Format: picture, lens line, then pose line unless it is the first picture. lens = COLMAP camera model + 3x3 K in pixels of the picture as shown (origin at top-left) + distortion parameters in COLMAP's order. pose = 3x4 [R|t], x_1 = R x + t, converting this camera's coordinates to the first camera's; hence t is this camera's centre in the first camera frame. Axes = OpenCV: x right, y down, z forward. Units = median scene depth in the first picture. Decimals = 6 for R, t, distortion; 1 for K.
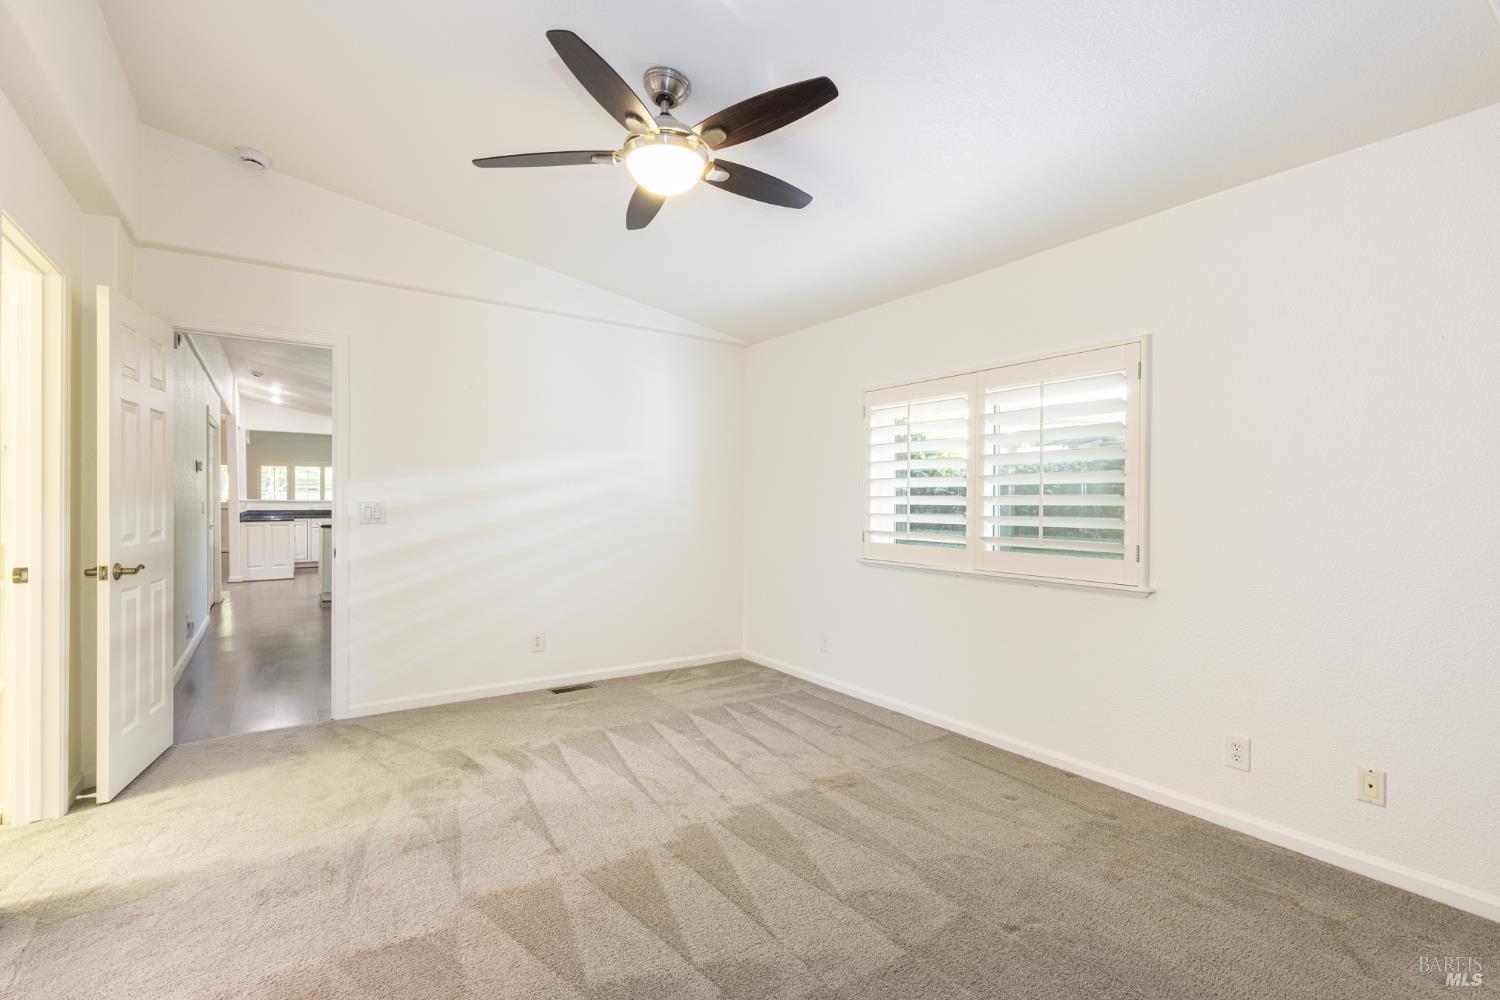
lens RADIAL K [[684.9, 0, 750.0], [0, 684.9, 500.0], [0, 0, 1]] dist [0.003502, 0.000501]
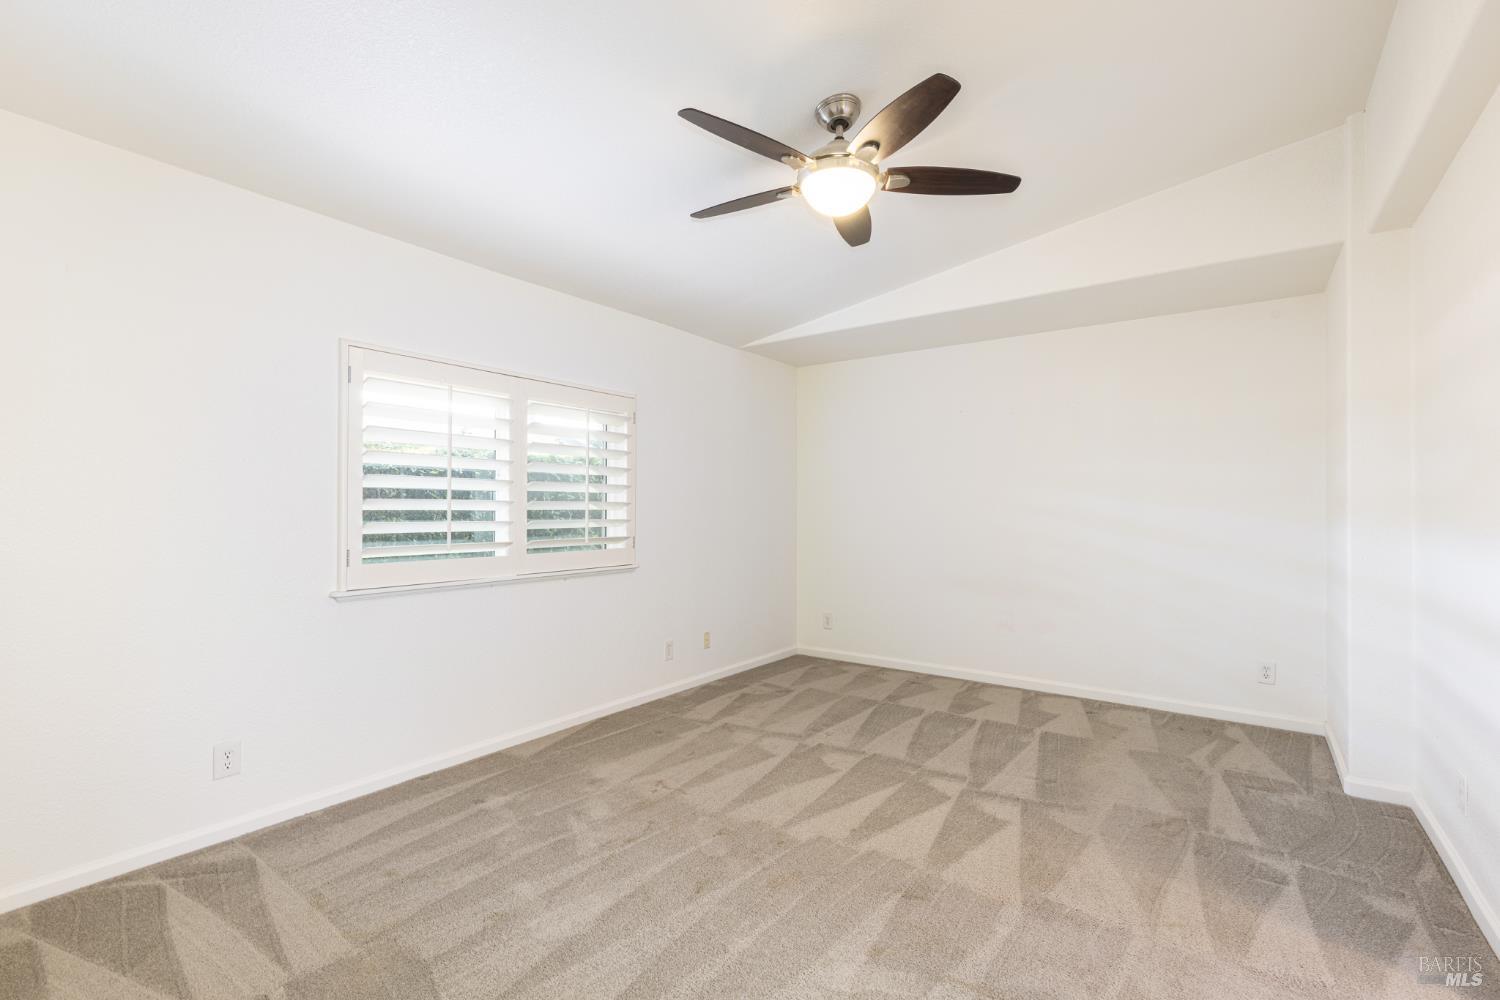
lens RADIAL K [[684.9, 0, 750.0], [0, 684.9, 500.0], [0, 0, 1]] dist [0.003502, 0.000501]
pose [[-0.335136, 0.003004, 0.942165, -0.727003], [-0.007208, 0.999957, -0.005752, -0.004469], [-0.942142, -0.008719, -0.335100, 1.012209]]
